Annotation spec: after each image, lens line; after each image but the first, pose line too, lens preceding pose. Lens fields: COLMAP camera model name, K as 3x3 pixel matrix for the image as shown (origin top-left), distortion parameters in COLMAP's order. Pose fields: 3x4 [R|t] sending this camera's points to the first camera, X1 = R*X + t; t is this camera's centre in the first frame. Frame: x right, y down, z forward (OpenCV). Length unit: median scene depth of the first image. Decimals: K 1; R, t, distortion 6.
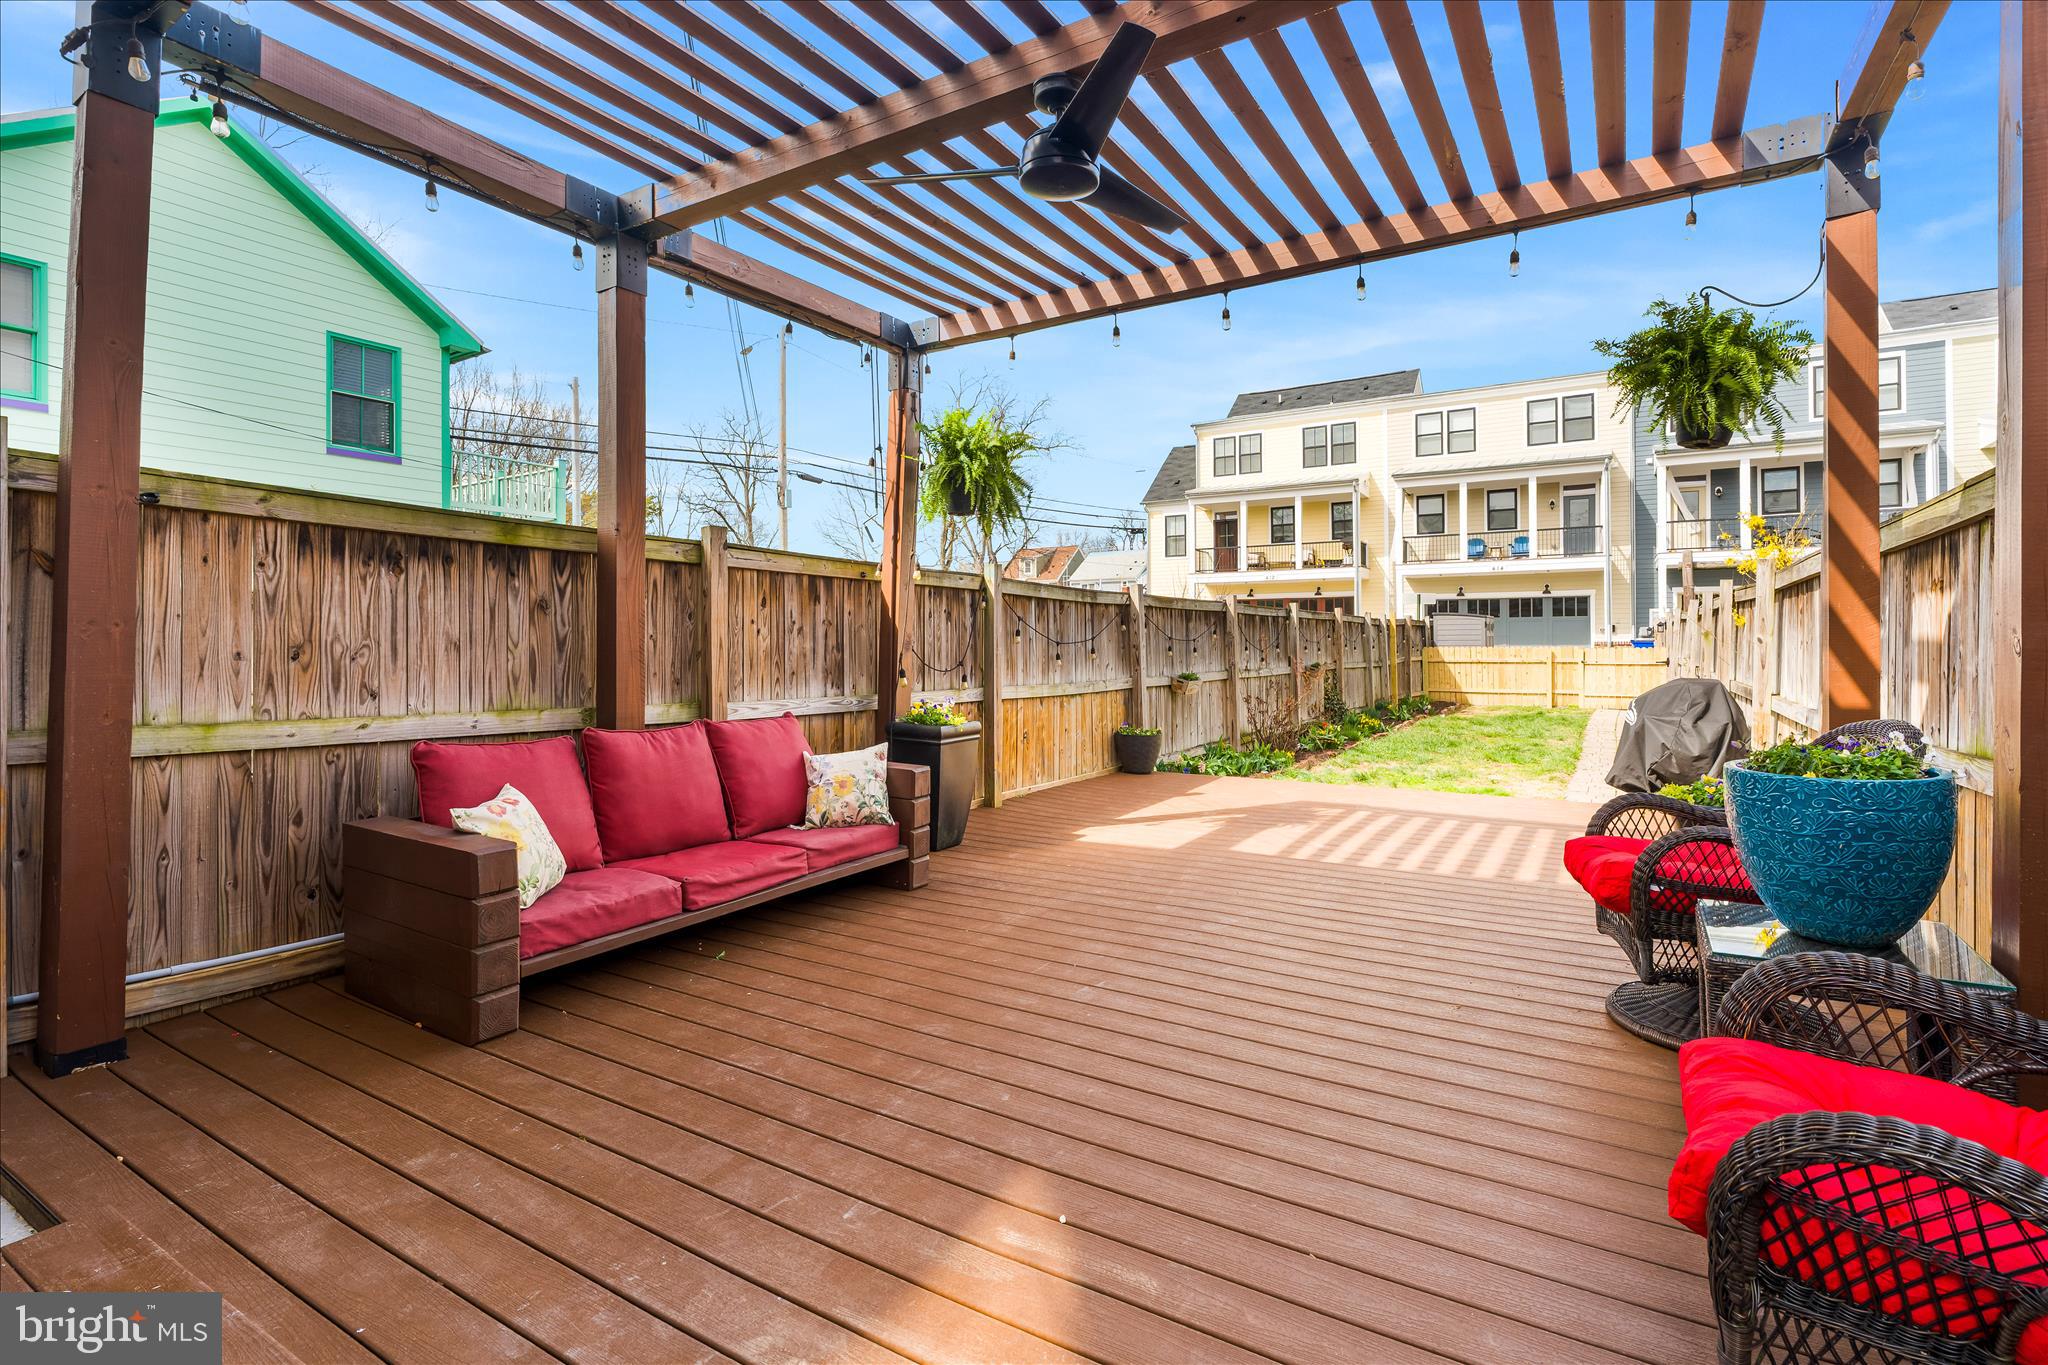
lens RADIAL K [[945.1, 0, 984.9], [0, 945.1, 648.5], [0, 0, 1]] dist [-0.011970, 0.000231]
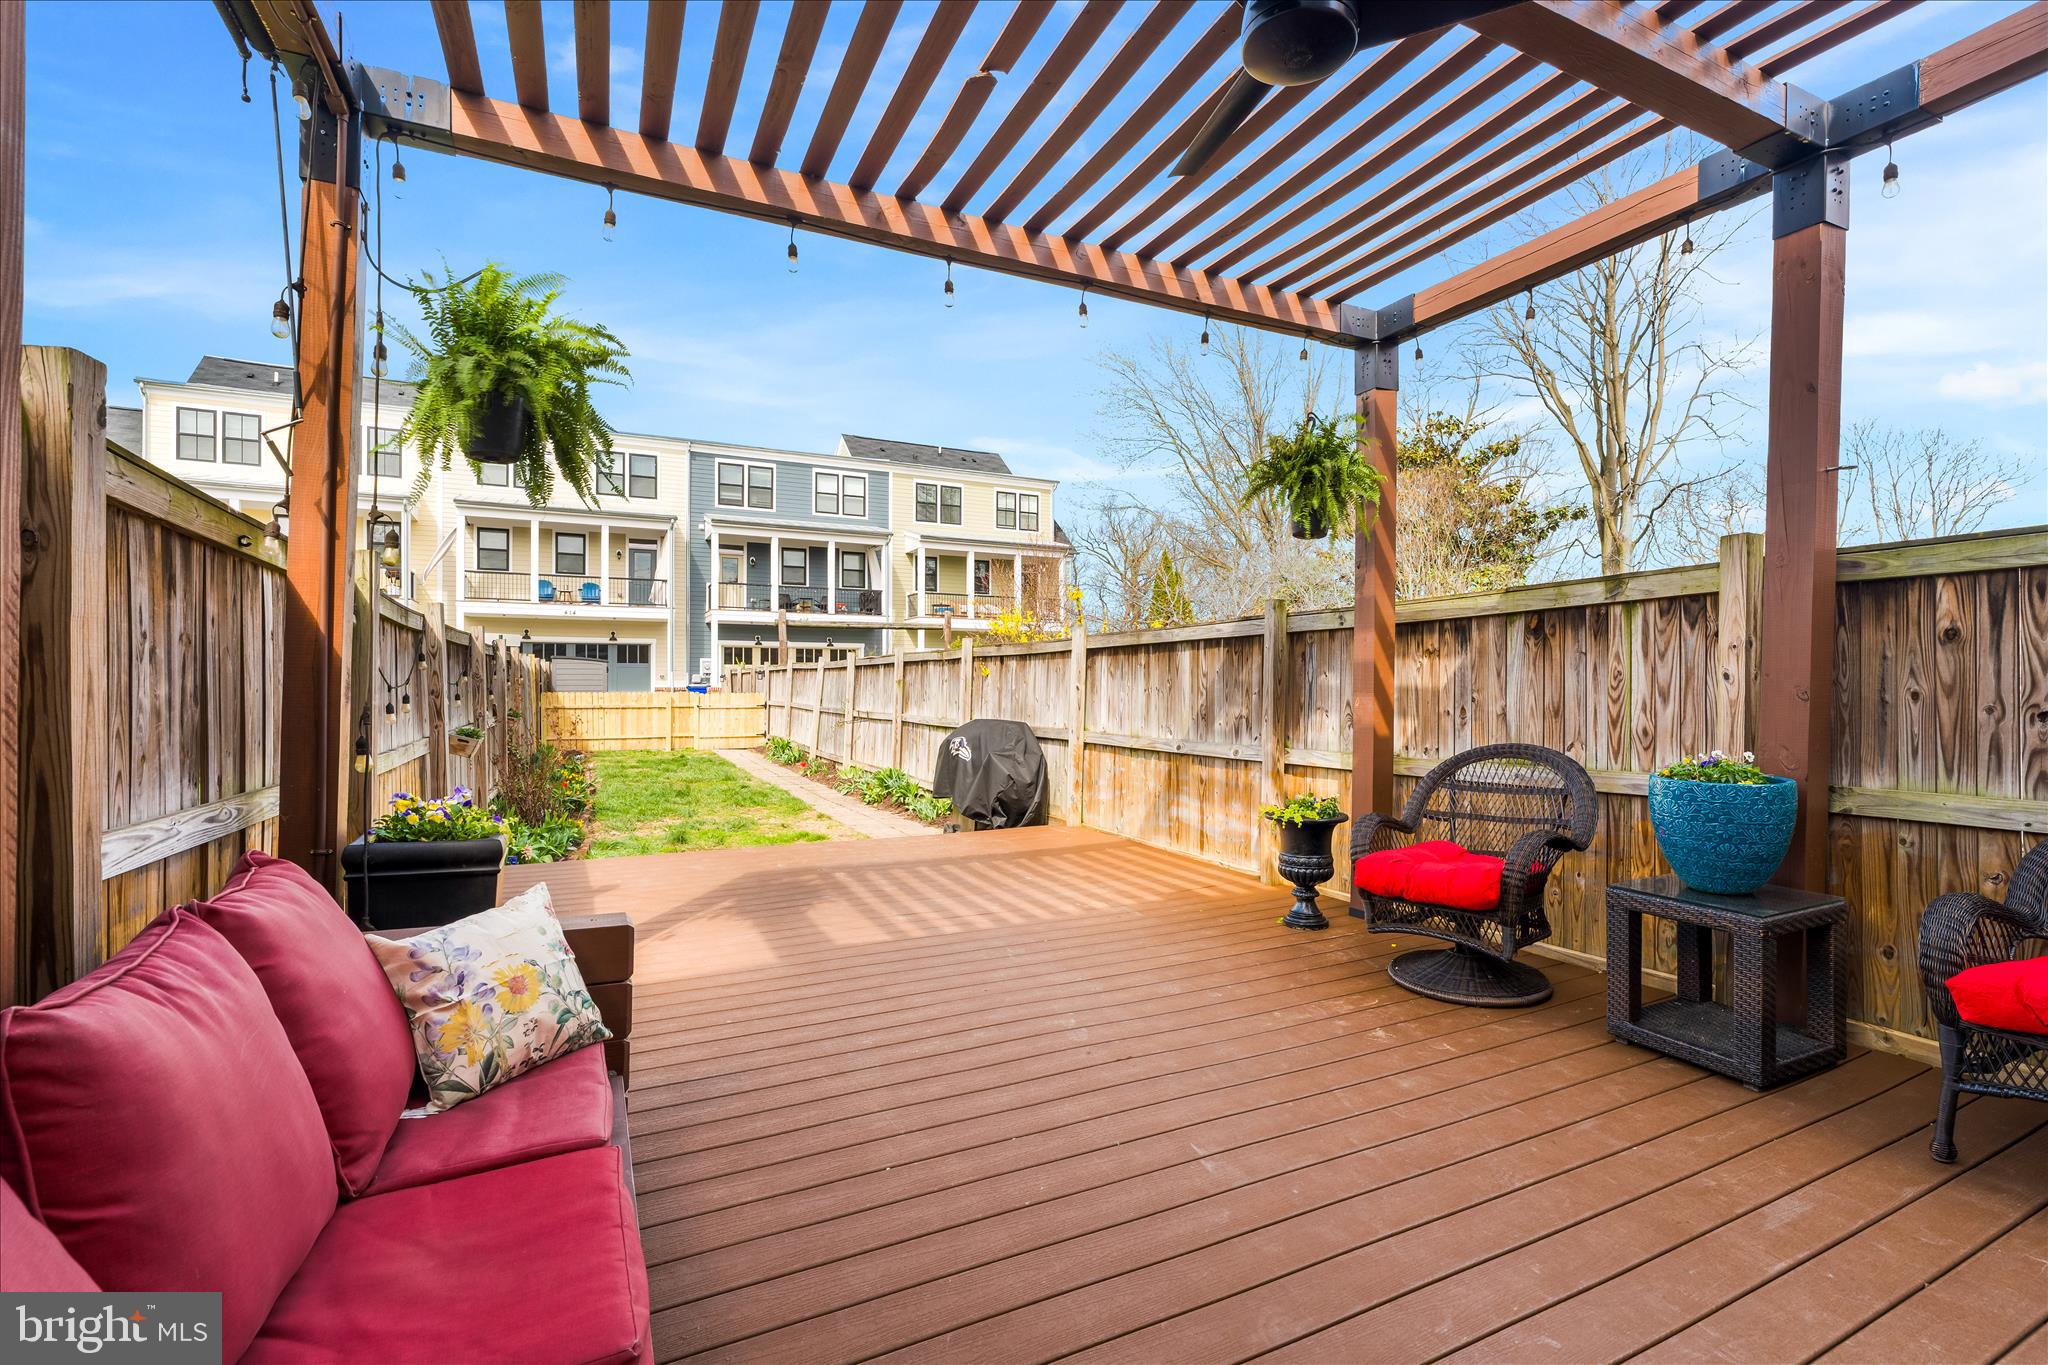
lens RADIAL K [[945.1, 0, 1035.0], [0, 945.1, 696.1], [0, 0, 1]] dist [-0.011970, 0.000231]
pose [[0.510487, -0.003026, 0.859880, -0.063352], [0.000328, 0.999994, 0.003324, -0.000332], [-0.859886, -0.001415, 0.510485, 0.080634]]
